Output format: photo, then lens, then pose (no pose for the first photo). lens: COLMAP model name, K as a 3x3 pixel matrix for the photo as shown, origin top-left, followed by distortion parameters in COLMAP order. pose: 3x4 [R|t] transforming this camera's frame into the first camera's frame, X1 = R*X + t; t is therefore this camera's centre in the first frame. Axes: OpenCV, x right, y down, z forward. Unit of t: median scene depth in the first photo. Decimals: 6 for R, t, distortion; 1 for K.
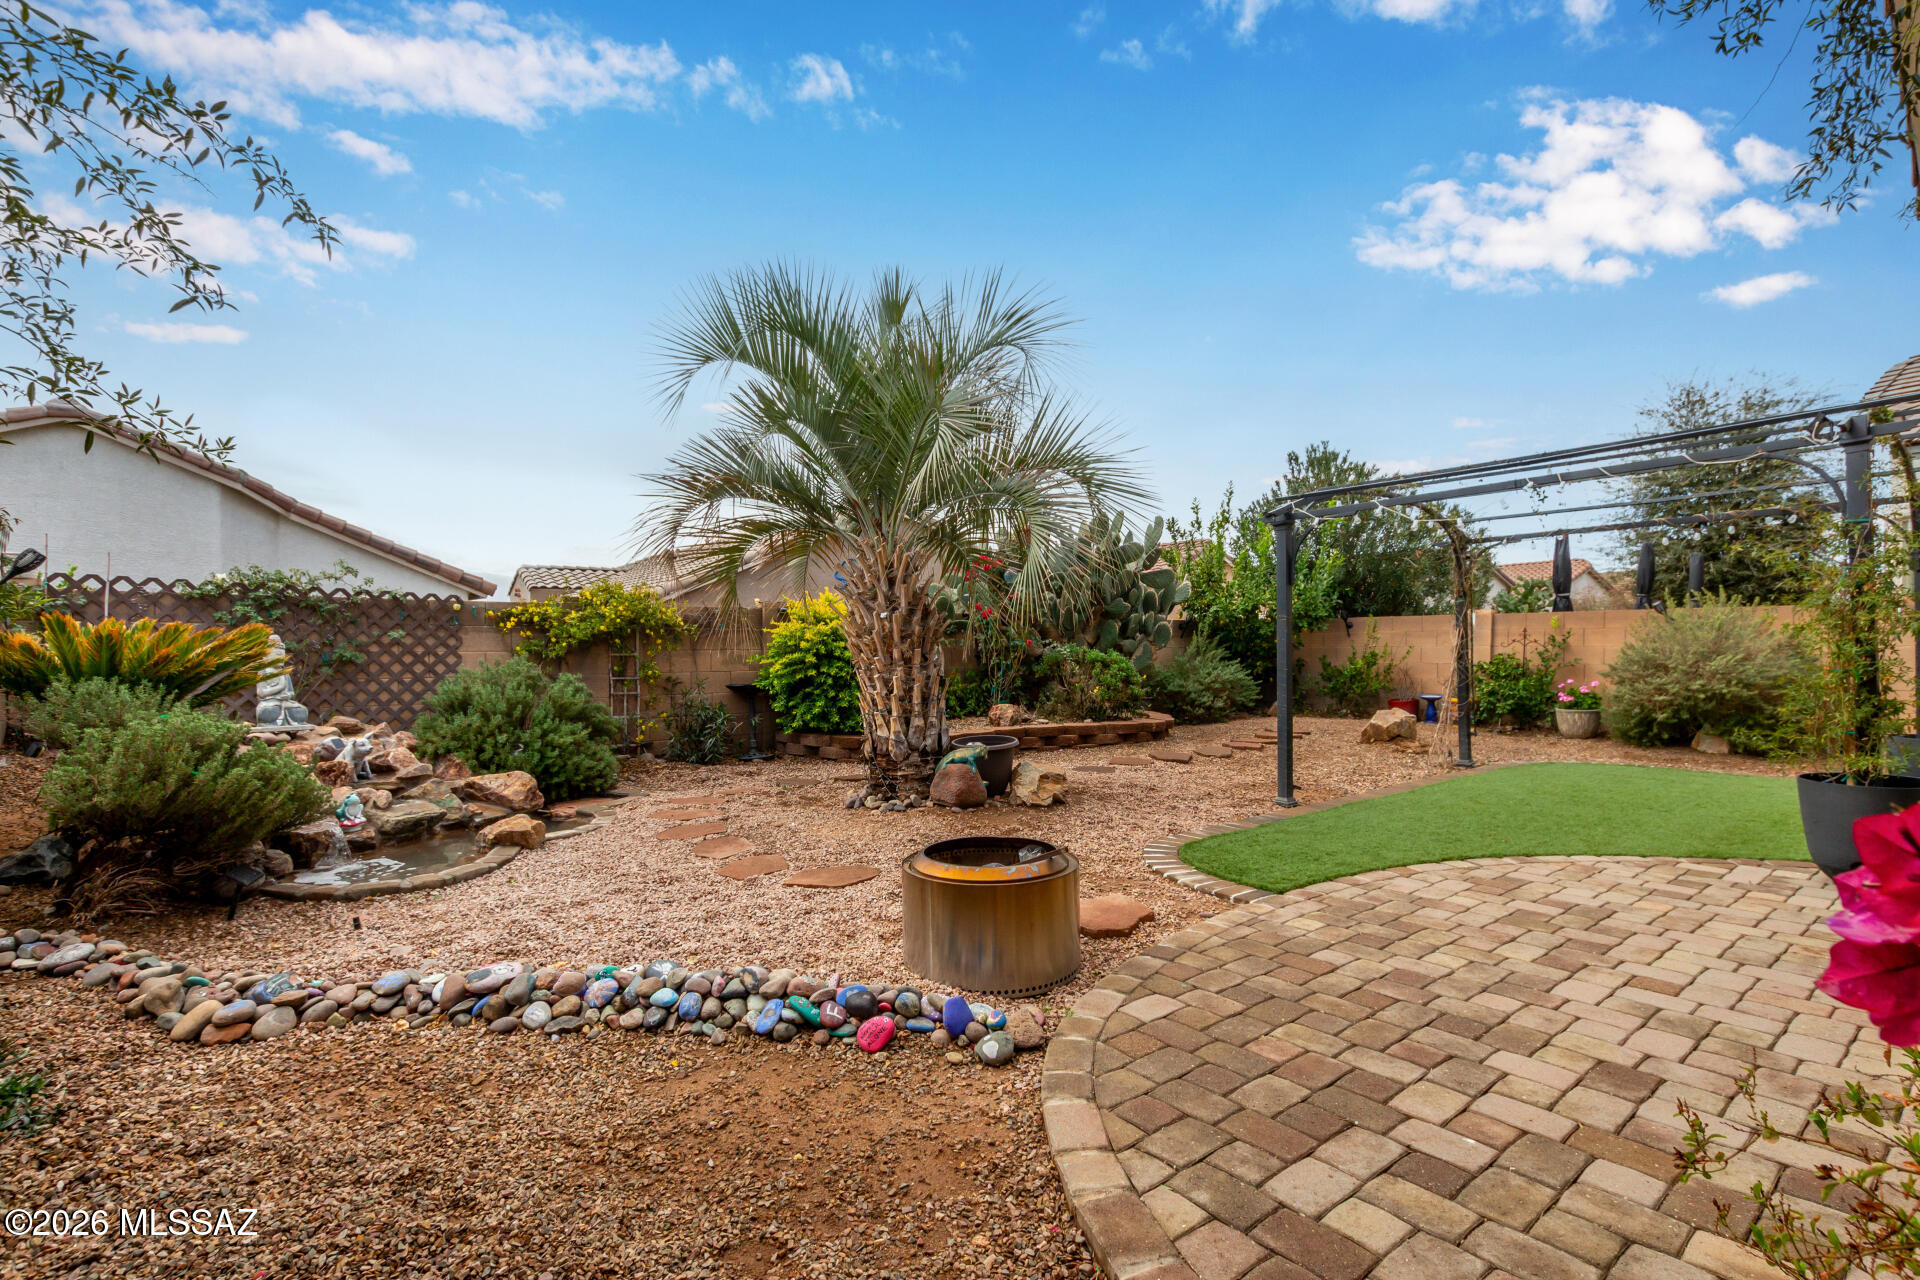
lens RADIAL K [[877.2, 0, 961.0], [0, 877.2, 652.6], [0, 0, 1]] dist [0.003218, -0.002834]
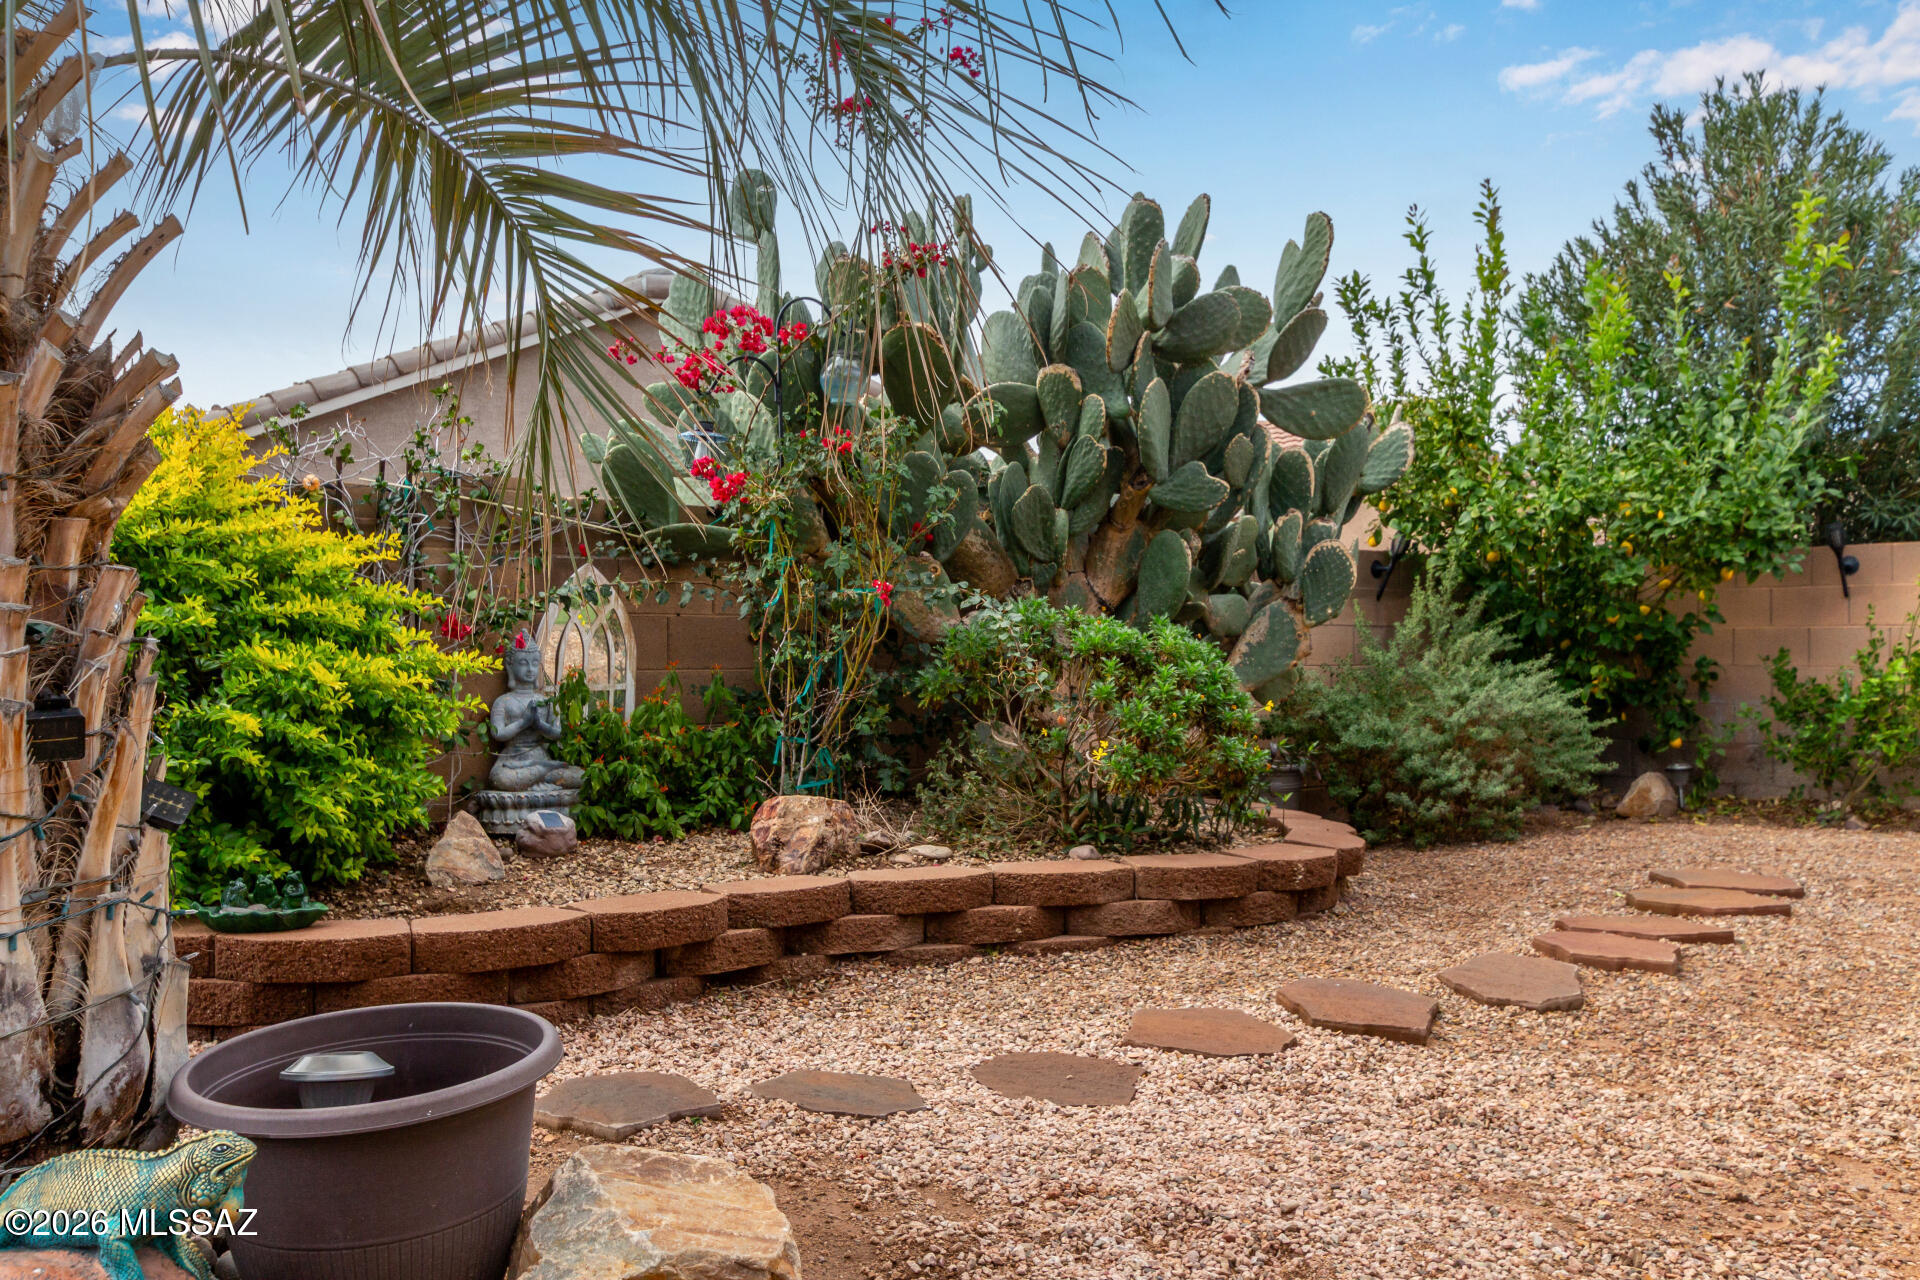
lens RADIAL K [[1657.5, 0, 966.3], [0, 1657.5, 627.8], [0, 0, 1]] dist [-0.004712, 0.003338]
pose [[0.999885, 0.006719, 0.013590, 0.103314], [-0.006477, 0.999821, -0.017768, 0.011895], [-0.013707, 0.017678, 0.999750, 0.458667]]
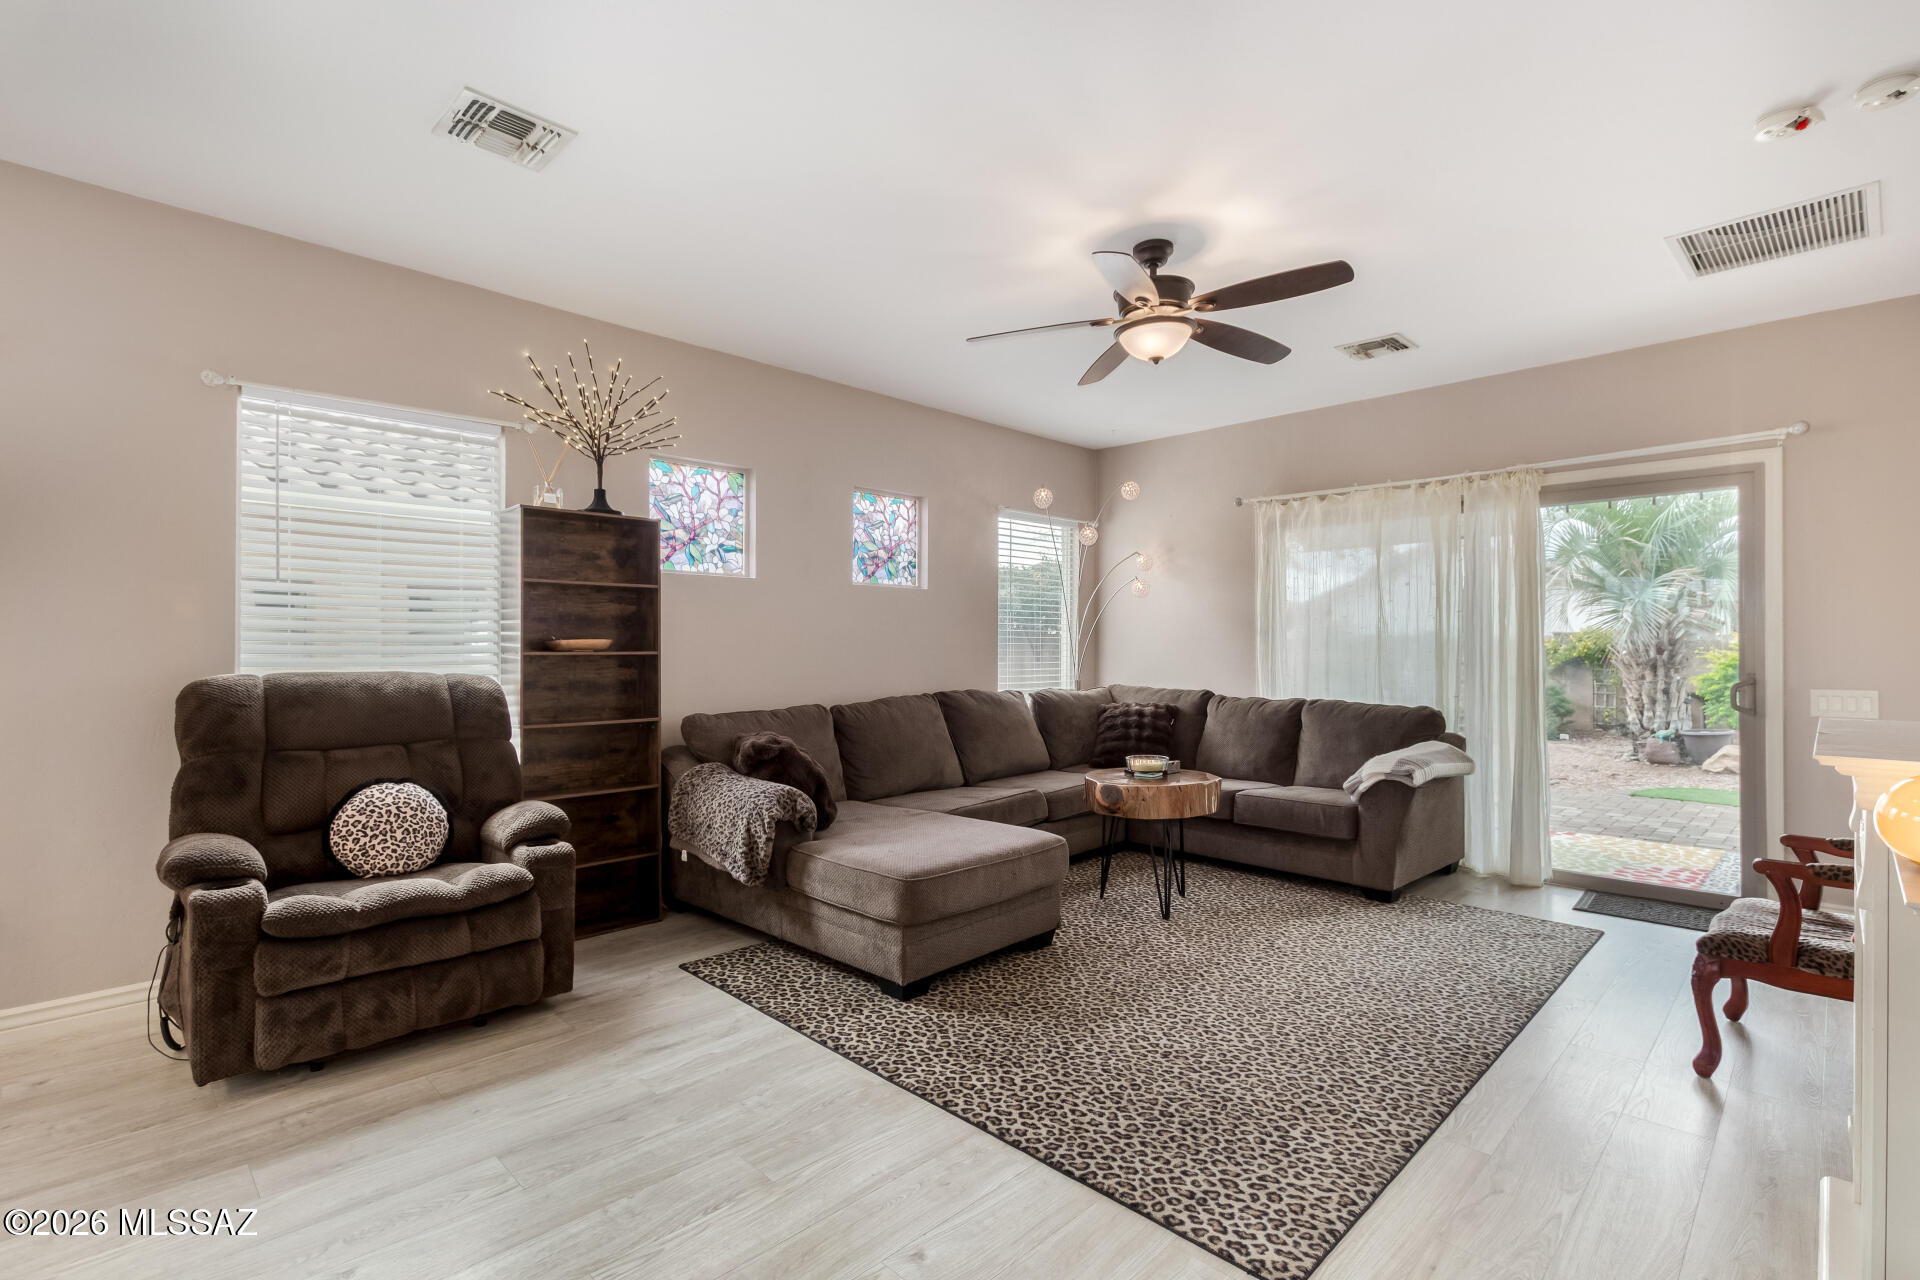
lens RADIAL K [[877.2, 0, 967.1], [0, 877.2, 640.4], [0, 0, 1]] dist [0.003218, -0.002834]
pose [[0.106702, -0.005556, -0.994276, 1.027461], [-0.009210, 0.999936, -0.006576, -0.027799], [0.994248, 0.009859, 0.106644, -0.347251]]
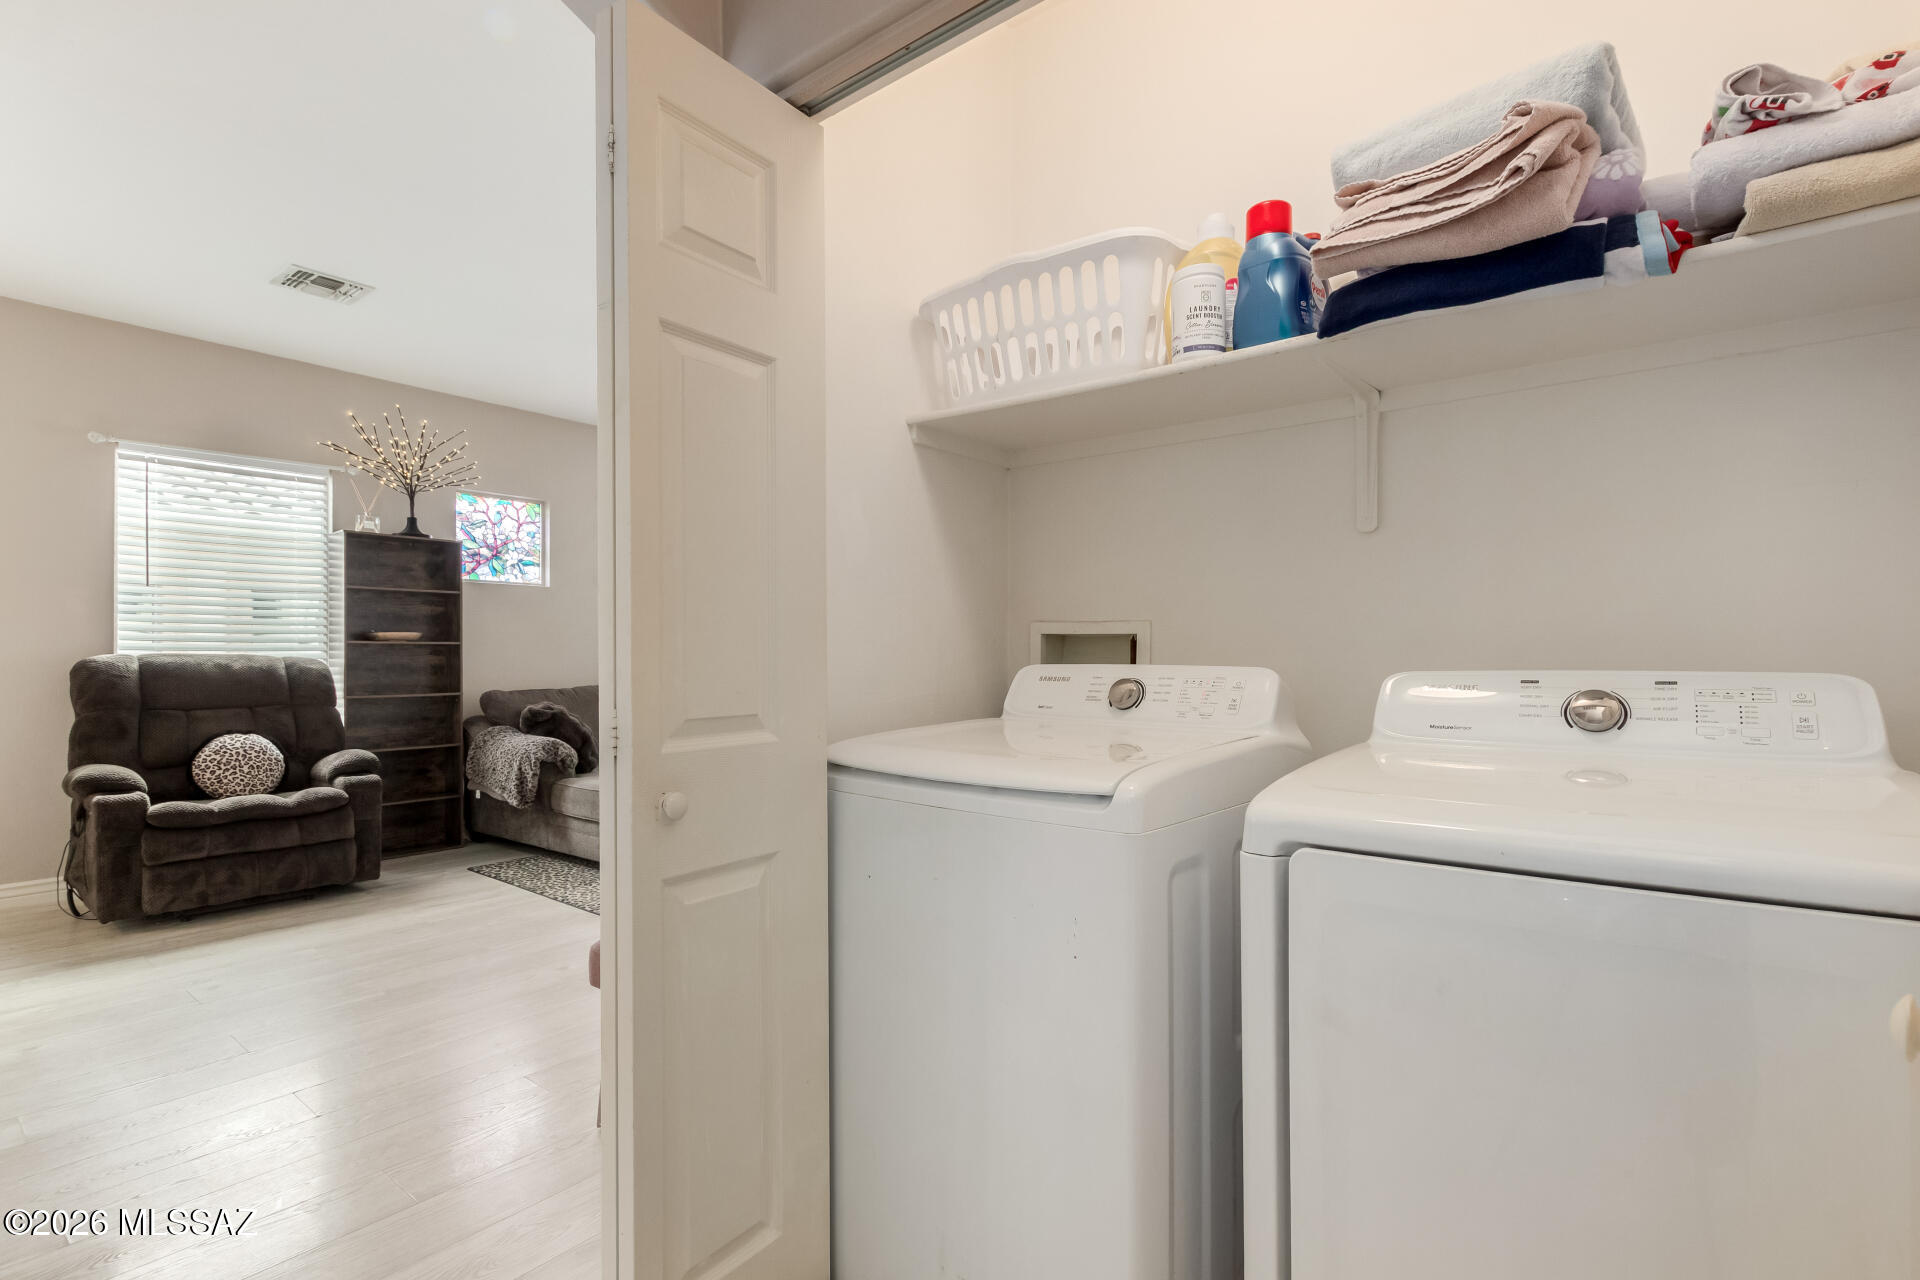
lens RADIAL K [[877.2, 0, 968.3], [0, 877.2, 652.0], [0, 0, 1]] dist [0.003218, -0.002834]
pose [[0.222928, -0.000934, -0.974835, 1.199395], [-0.009098, 0.999954, -0.003038, -0.019070], [0.974793, 0.009546, 0.222909, -0.262486]]
